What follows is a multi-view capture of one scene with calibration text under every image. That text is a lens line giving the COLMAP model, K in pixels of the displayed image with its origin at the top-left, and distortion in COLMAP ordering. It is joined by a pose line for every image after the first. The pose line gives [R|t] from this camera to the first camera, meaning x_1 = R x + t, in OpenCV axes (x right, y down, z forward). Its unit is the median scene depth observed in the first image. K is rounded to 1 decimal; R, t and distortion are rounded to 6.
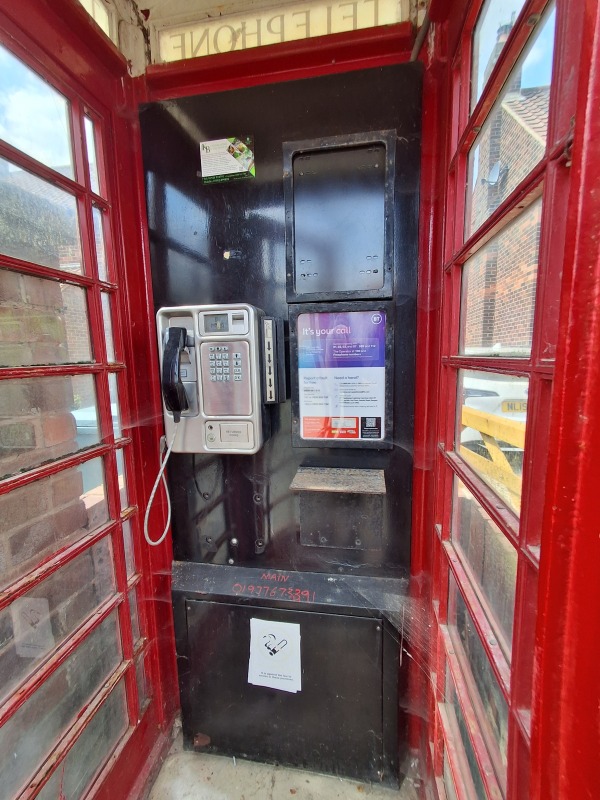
lens RADIAL K [[366.5, 0, 300.9], [0, 366.5, 395.4], [0, 0, 1]] dist [0.001074, 0.000019]
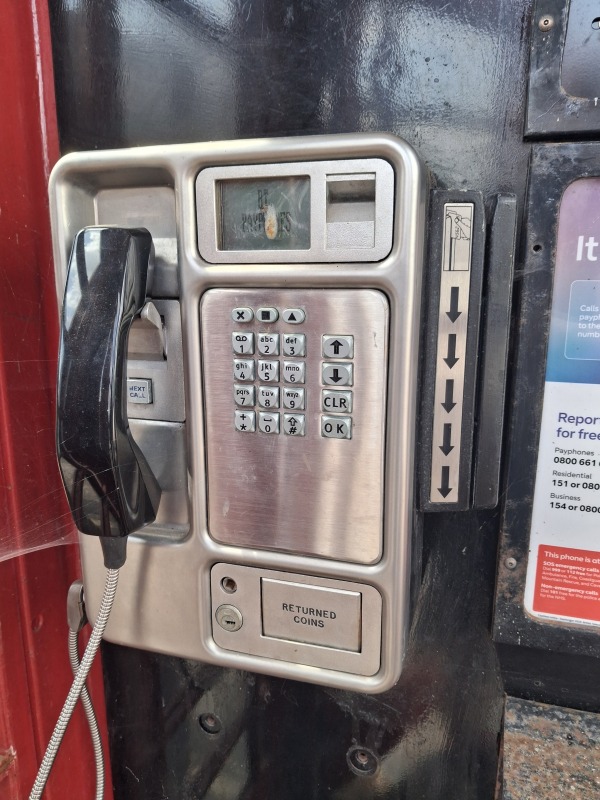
lens RADIAL K [[624.9, 0, 292.5], [0, 624.9, 404.3], [0, 0, 1]] dist [-0.006886, -0.006271]
pose [[0.990889, 0.049609, -0.125214, -0.140592], [-0.035673, 0.993160, 0.111180, -0.107808], [0.129873, -0.105700, 0.985881, 0.527551]]
